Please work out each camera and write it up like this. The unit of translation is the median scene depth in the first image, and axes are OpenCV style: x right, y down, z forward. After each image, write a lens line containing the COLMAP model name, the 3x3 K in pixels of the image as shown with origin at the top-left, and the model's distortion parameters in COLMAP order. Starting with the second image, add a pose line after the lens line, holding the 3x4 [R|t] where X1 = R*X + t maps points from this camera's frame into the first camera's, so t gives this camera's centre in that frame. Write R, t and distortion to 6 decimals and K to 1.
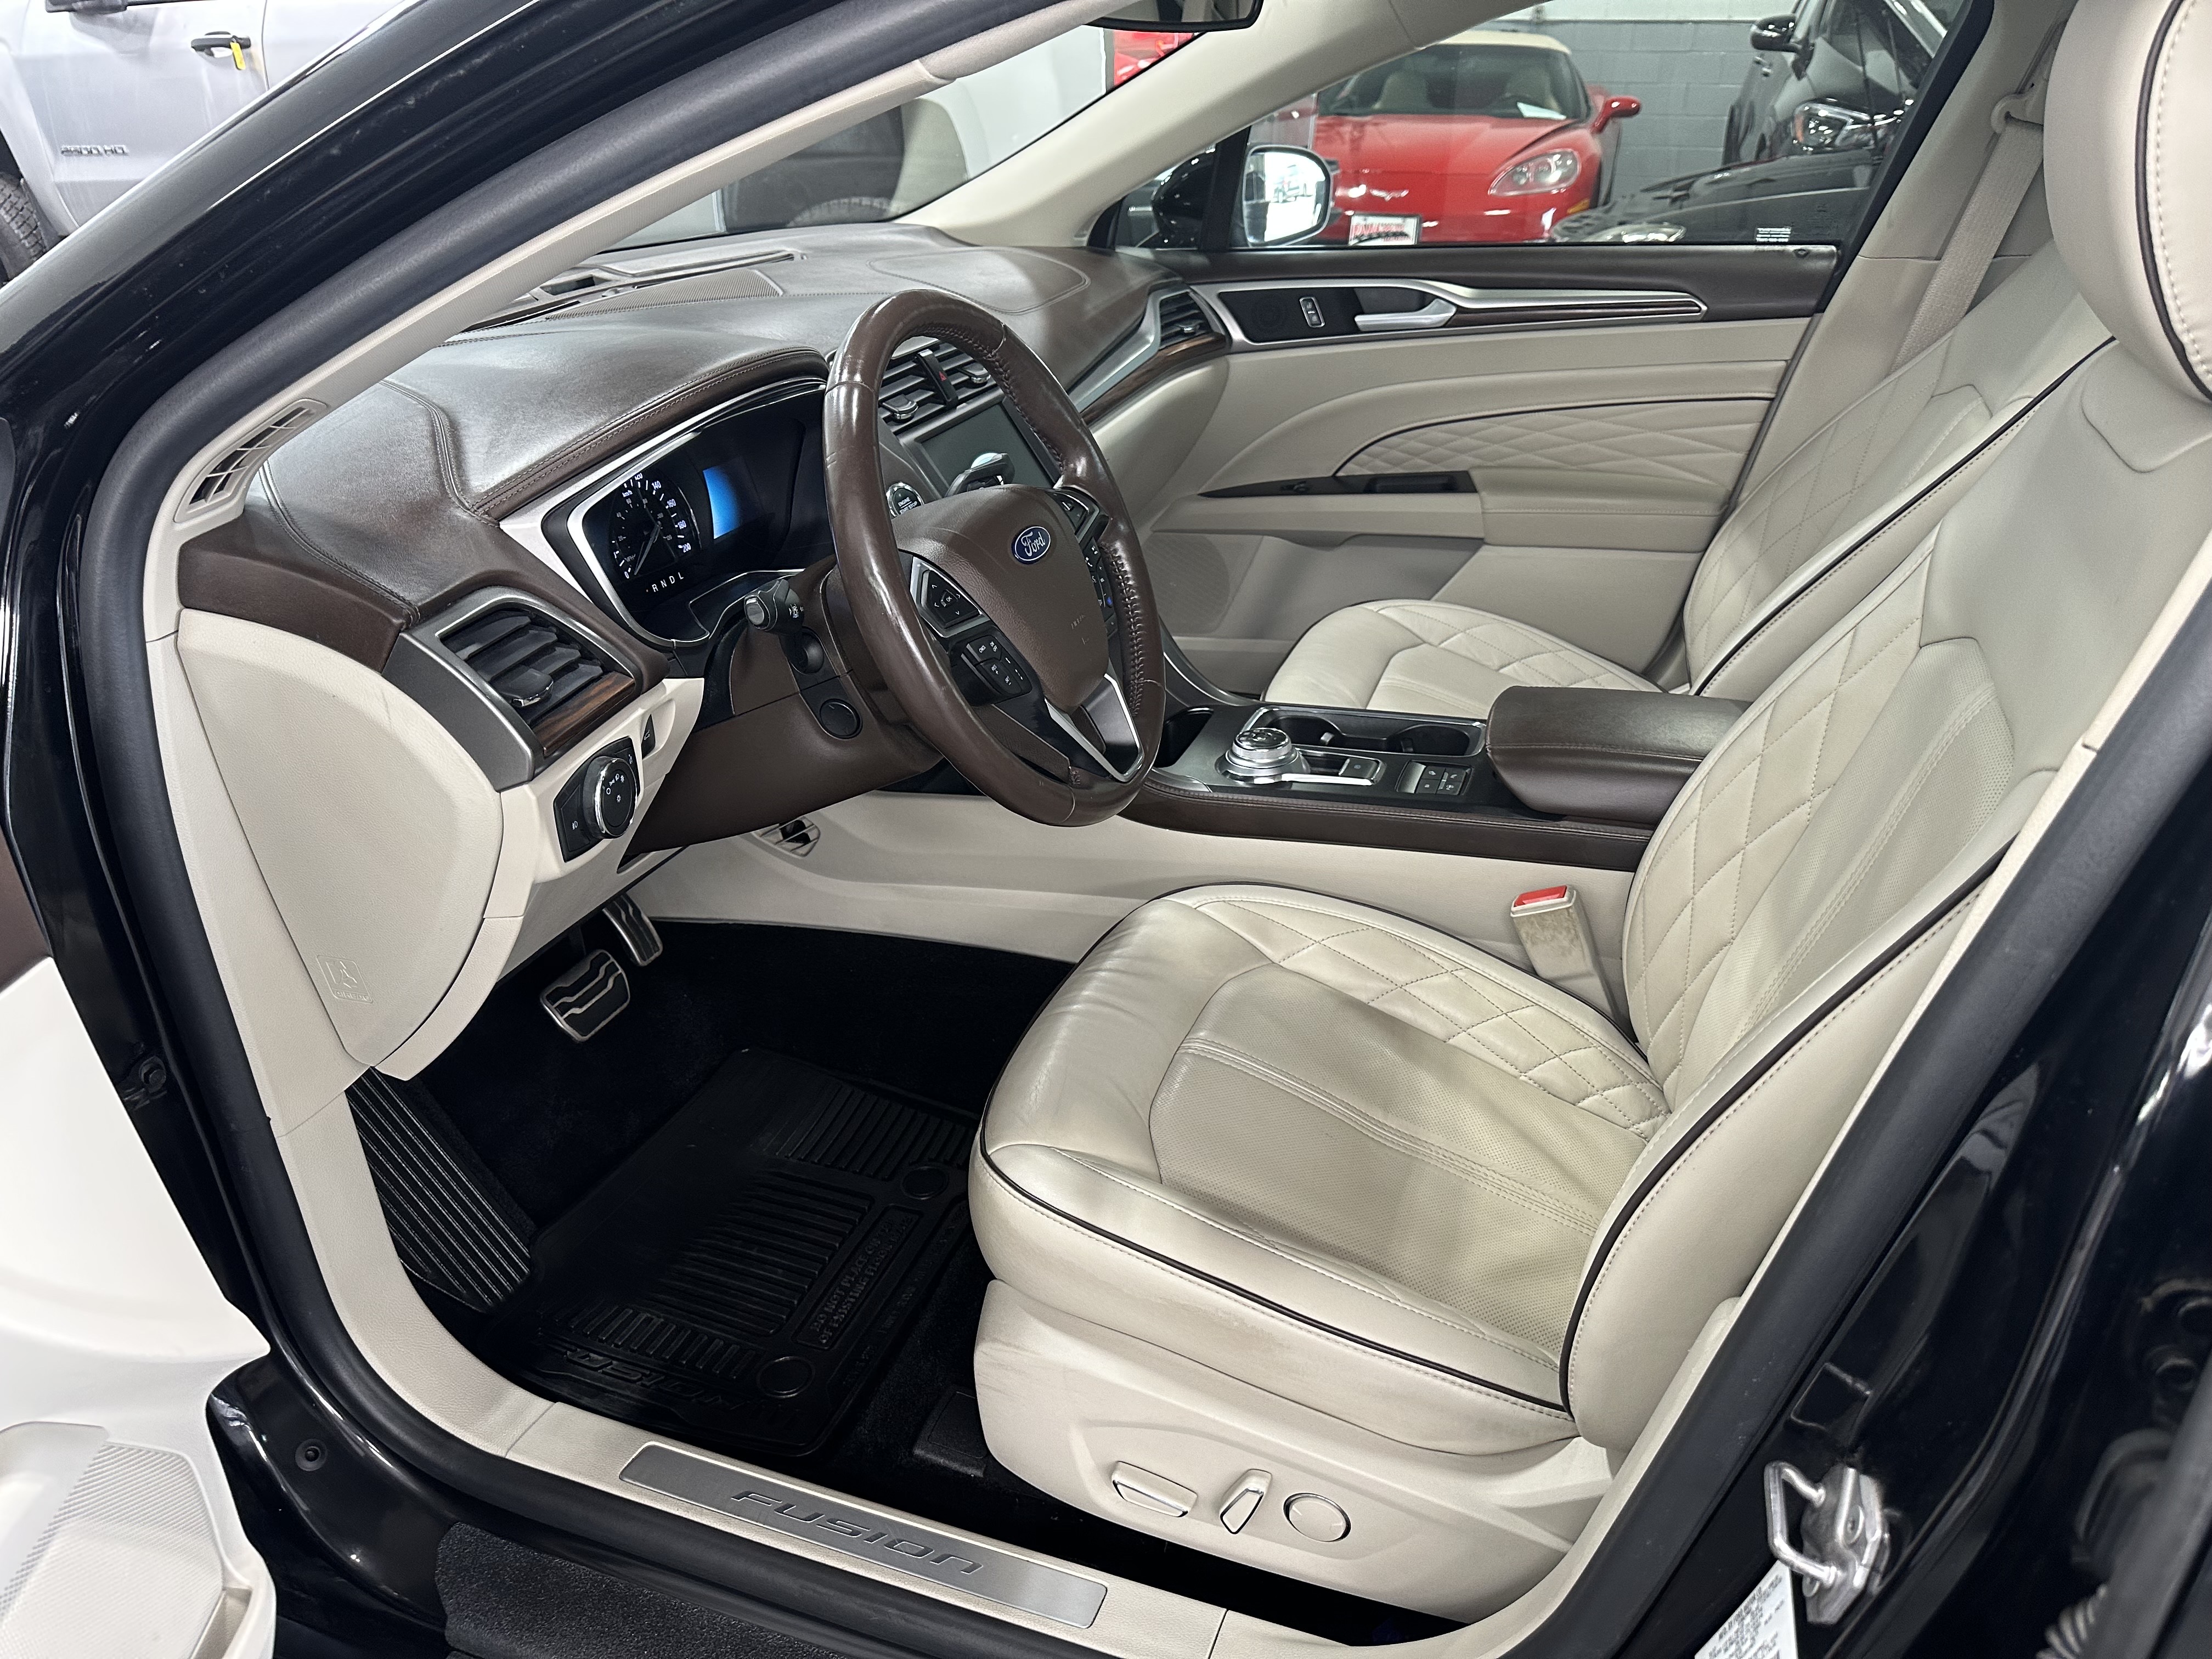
lens RADIAL K [[1563.1, 0, 1112.6], [0, 1563.1, 833.9], [0, 0, 1]] dist [0.039522, -0.052781]
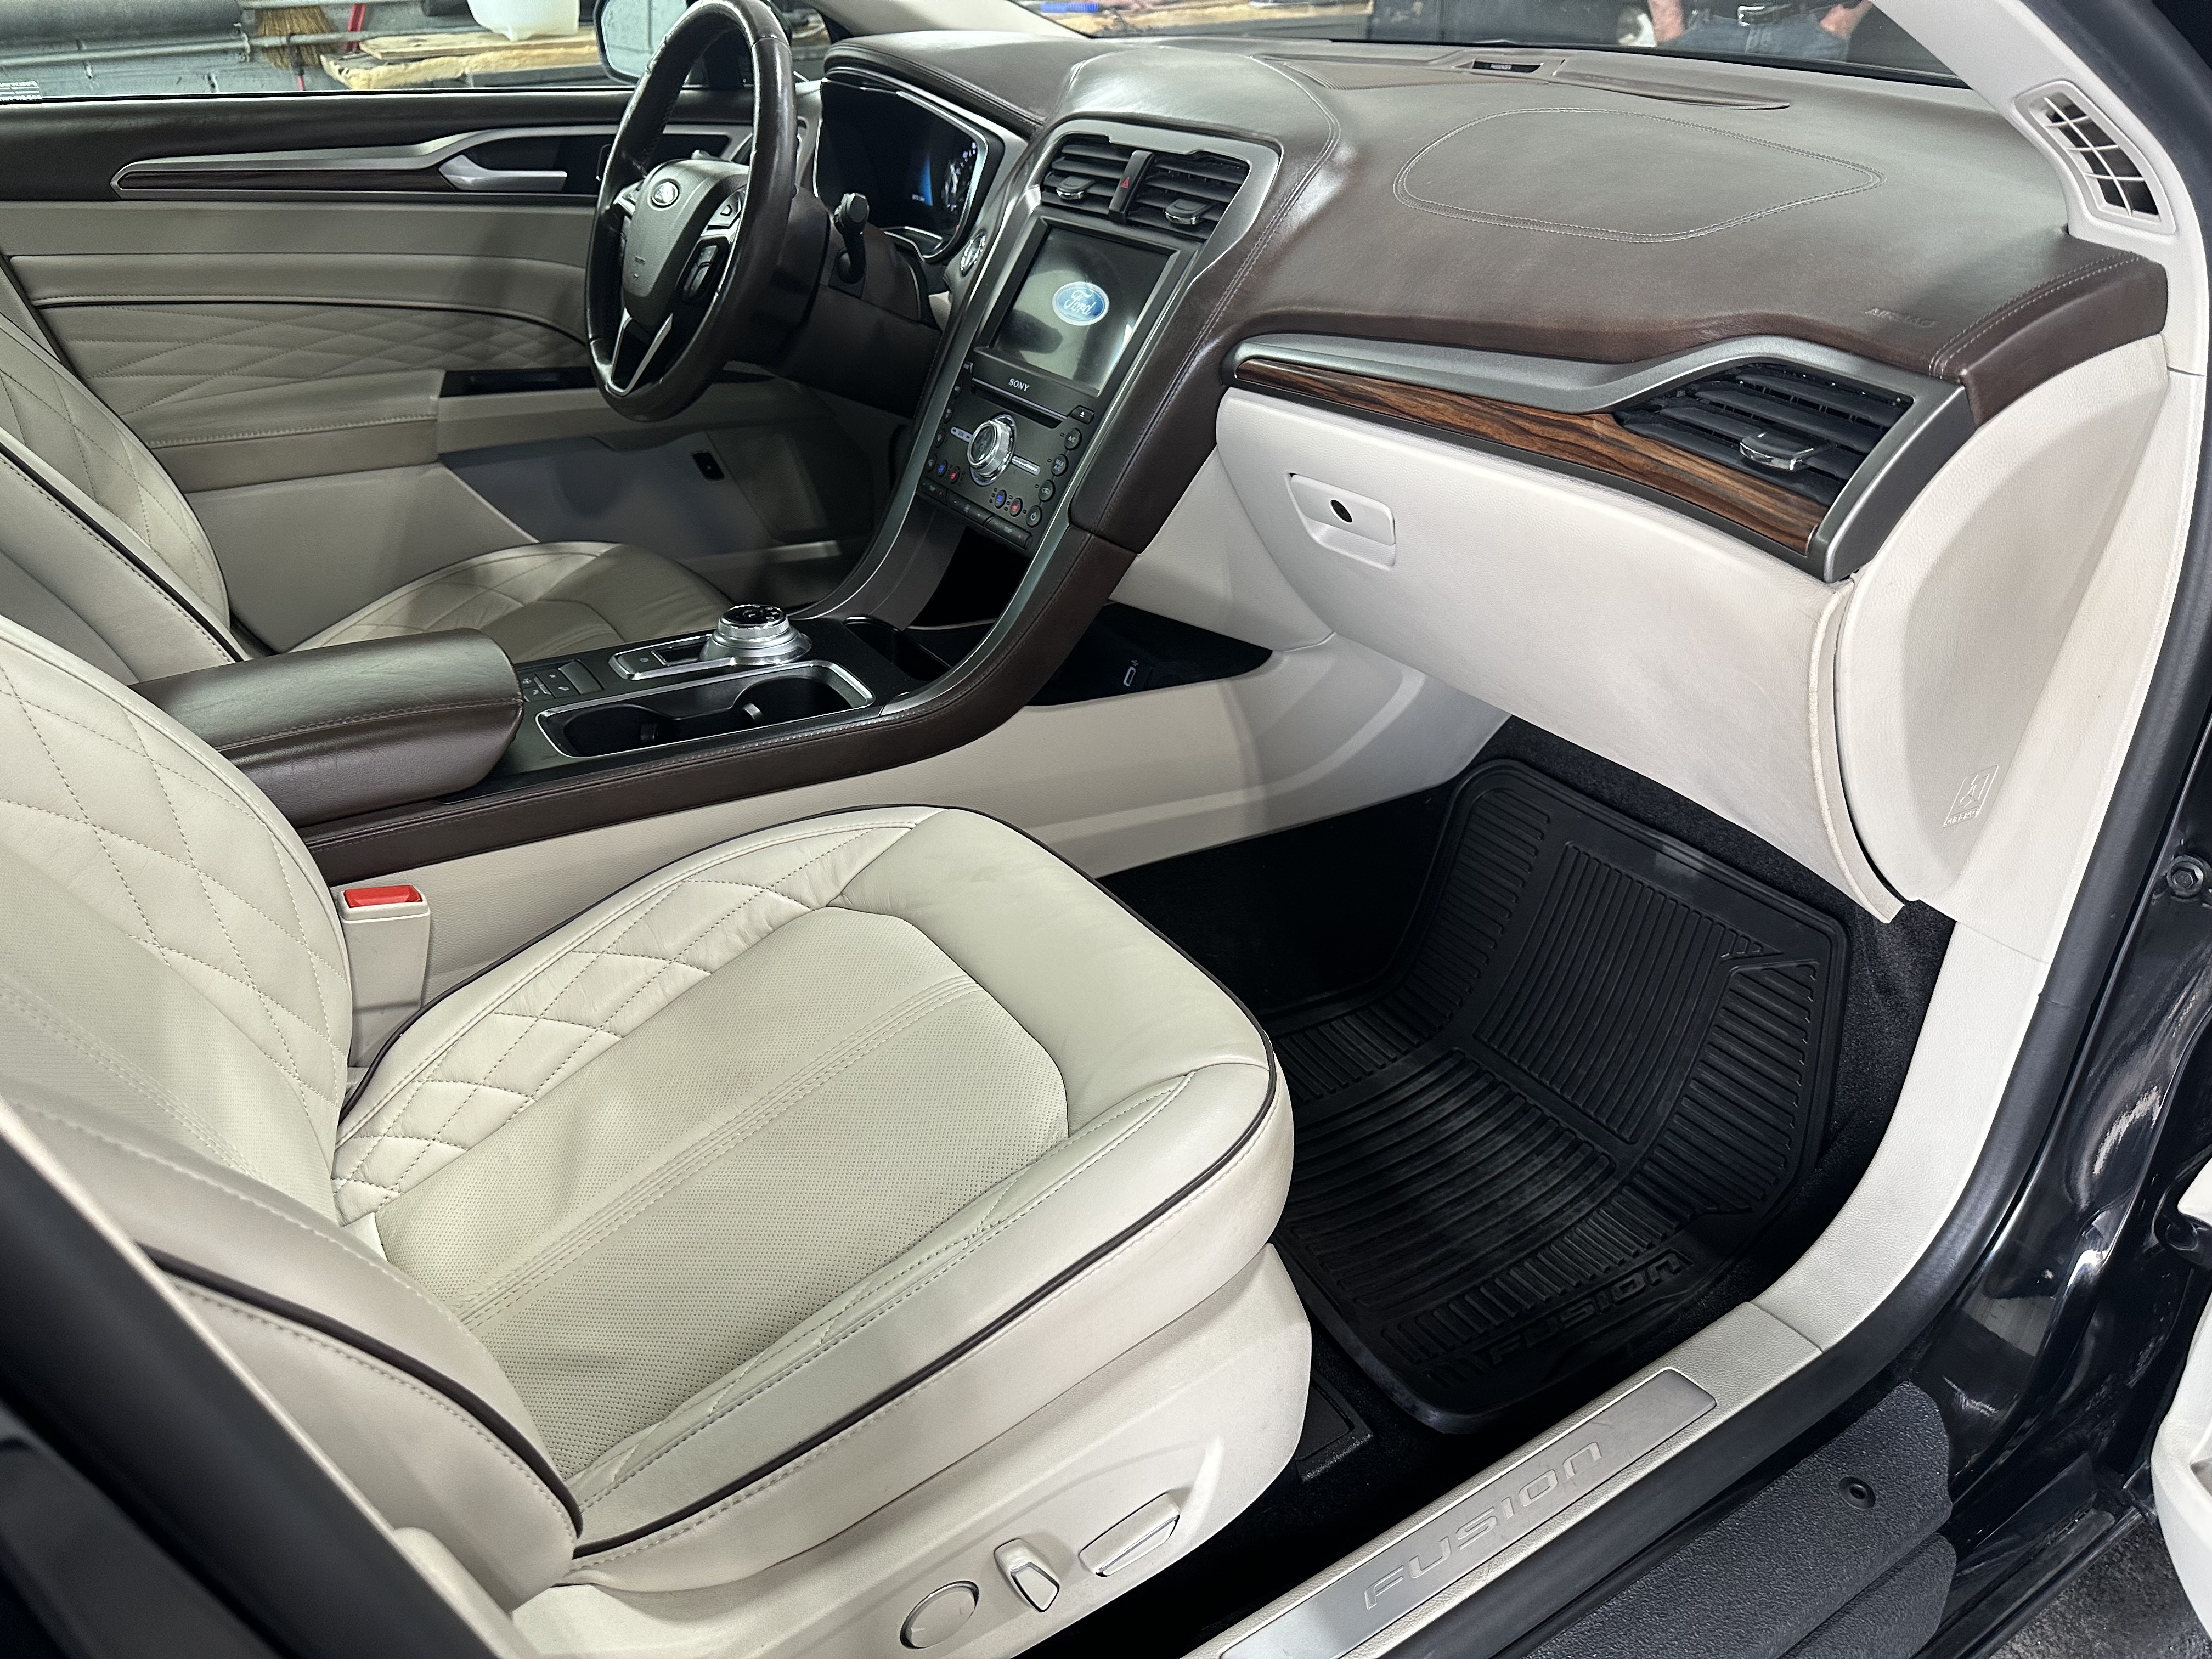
lens RADIAL K [[1563.1, 0, 1121.9], [0, 1563.1, 844.3], [0, 0, 1]] dist [0.039522, -0.052781]
pose [[-0.611531, 0.409305, -0.677126, 0.696939], [-0.344307, 0.632859, 0.693500, -0.746370], [0.712378, 0.657236, -0.246086, 1.648299]]
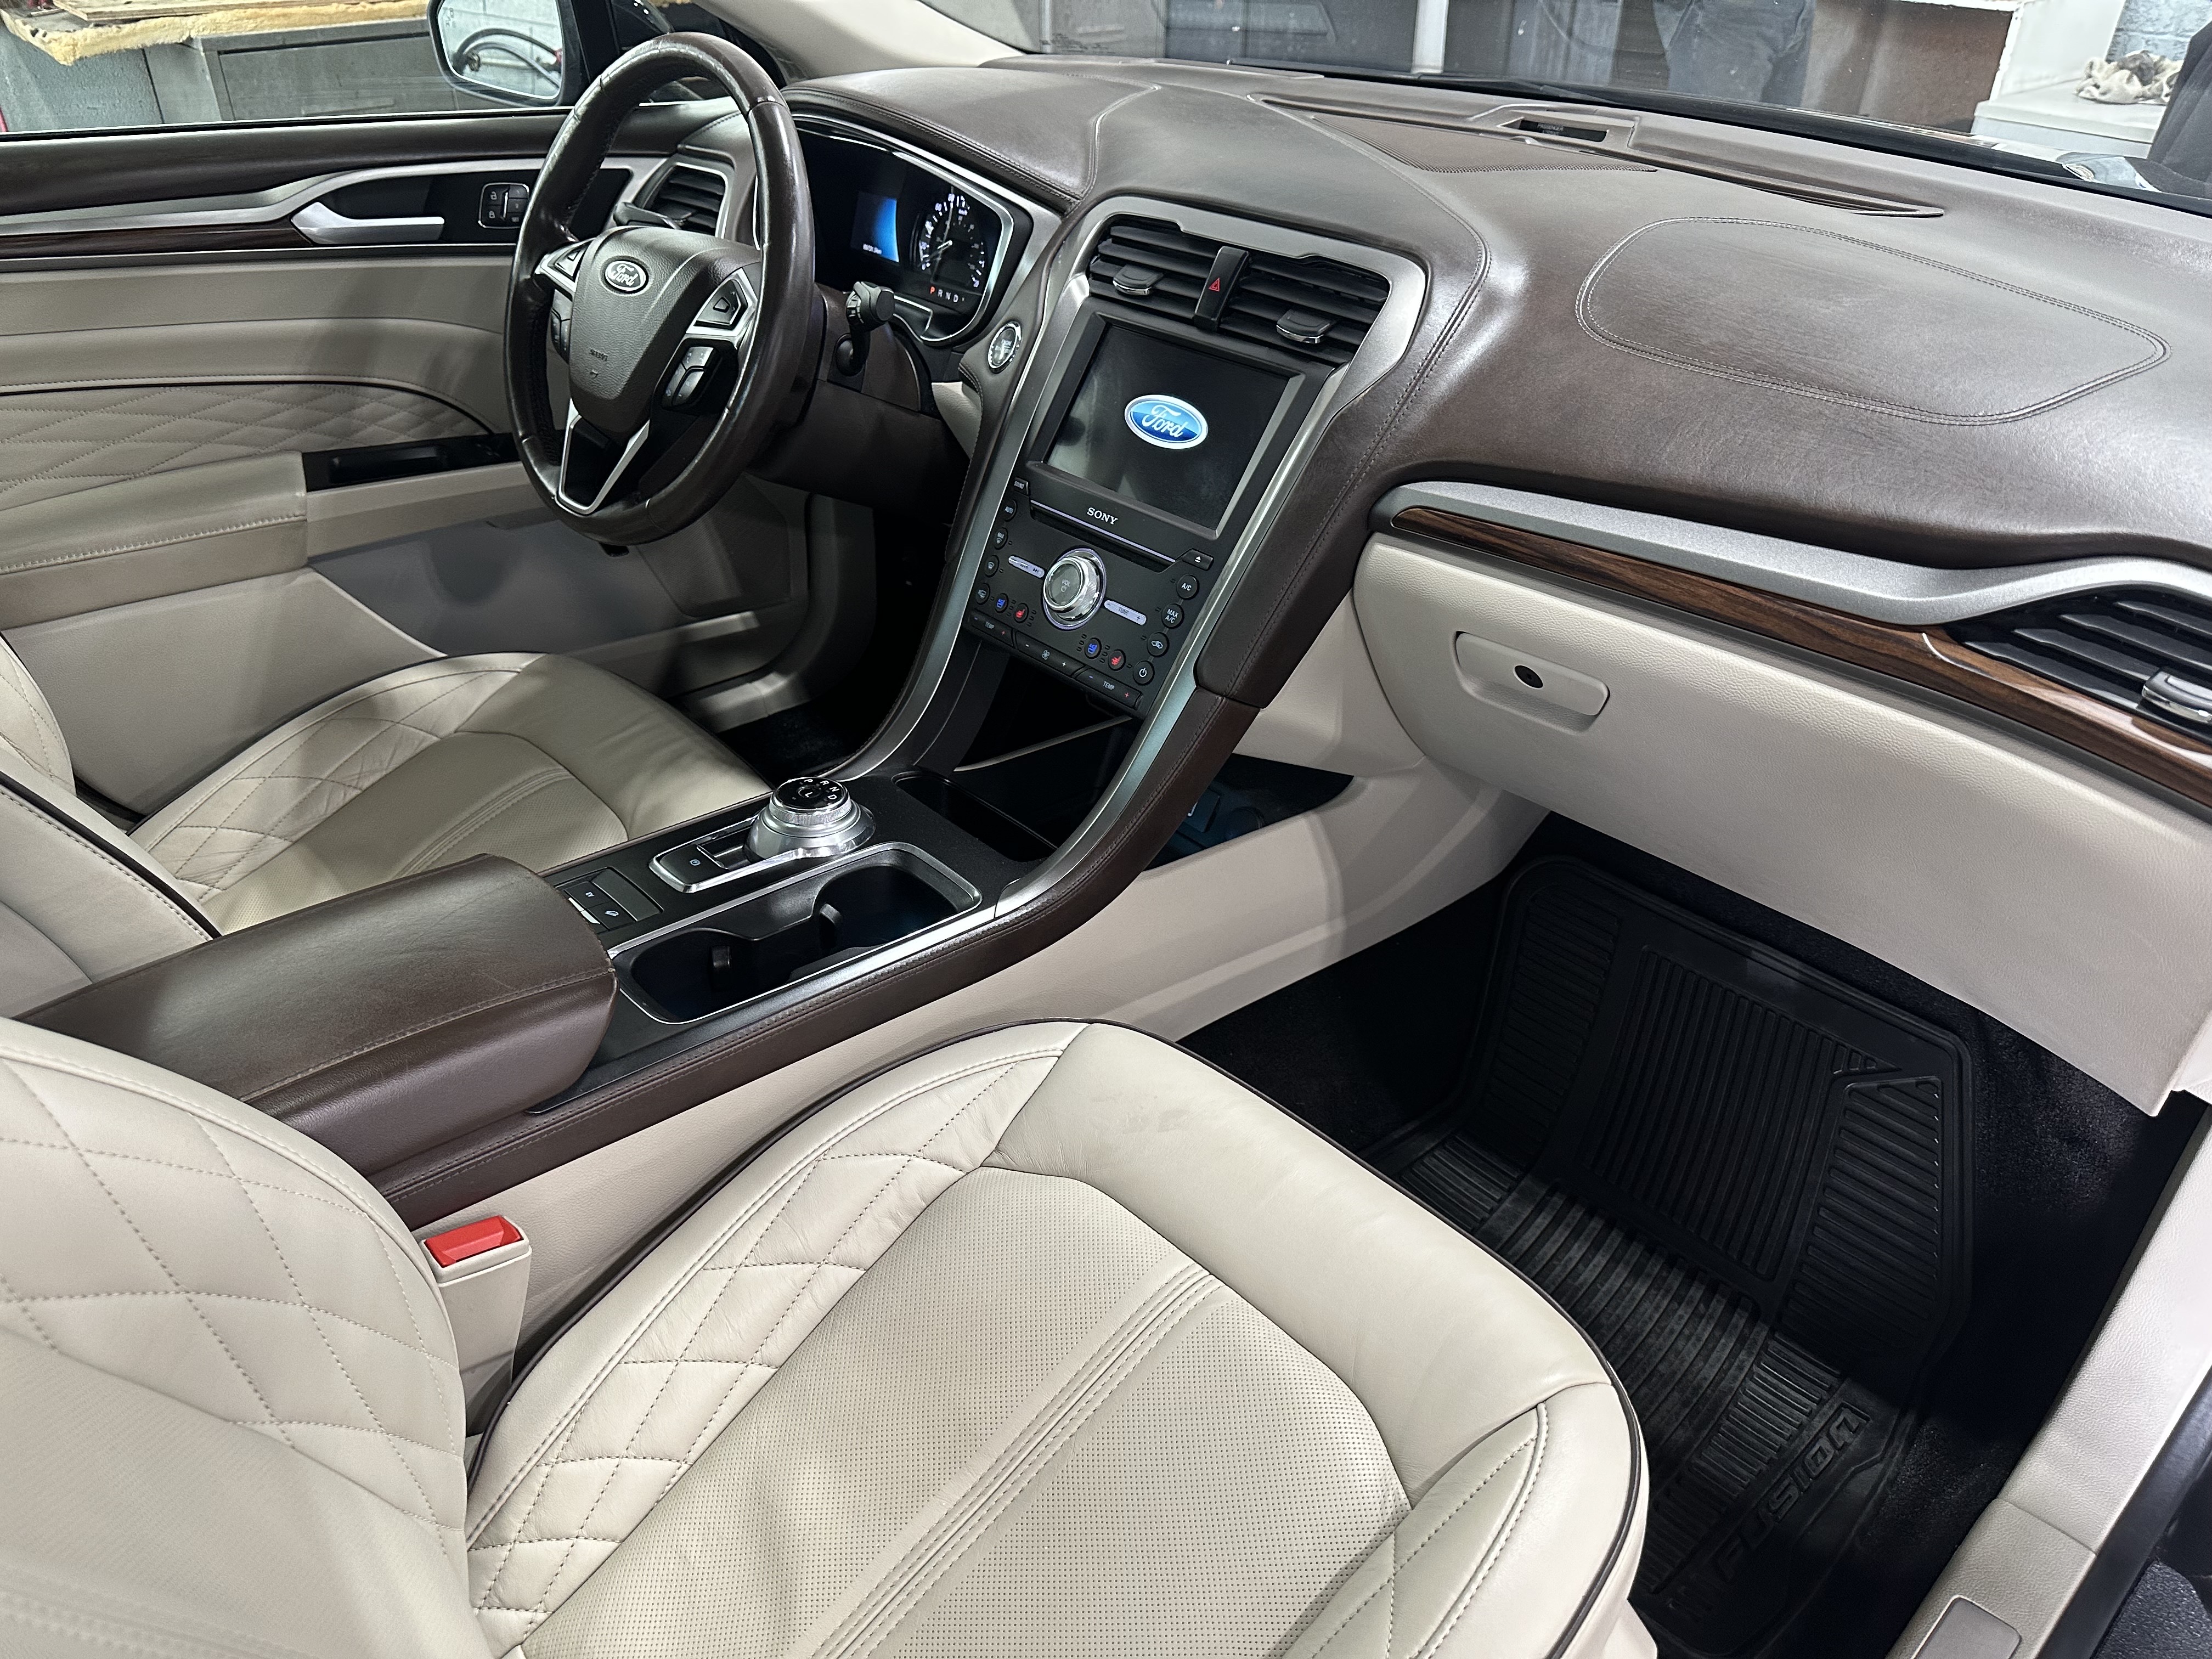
lens RADIAL K [[1563.1, 0, 1120.5], [0, 1563.1, 842.7], [0, 0, 1]] dist [0.039522, -0.052781]
pose [[-0.465250, 0.477768, -0.745171, 0.675964], [-0.414675, 0.626105, 0.660331, -0.684841], [0.782041, 0.616223, -0.093177, 1.370053]]
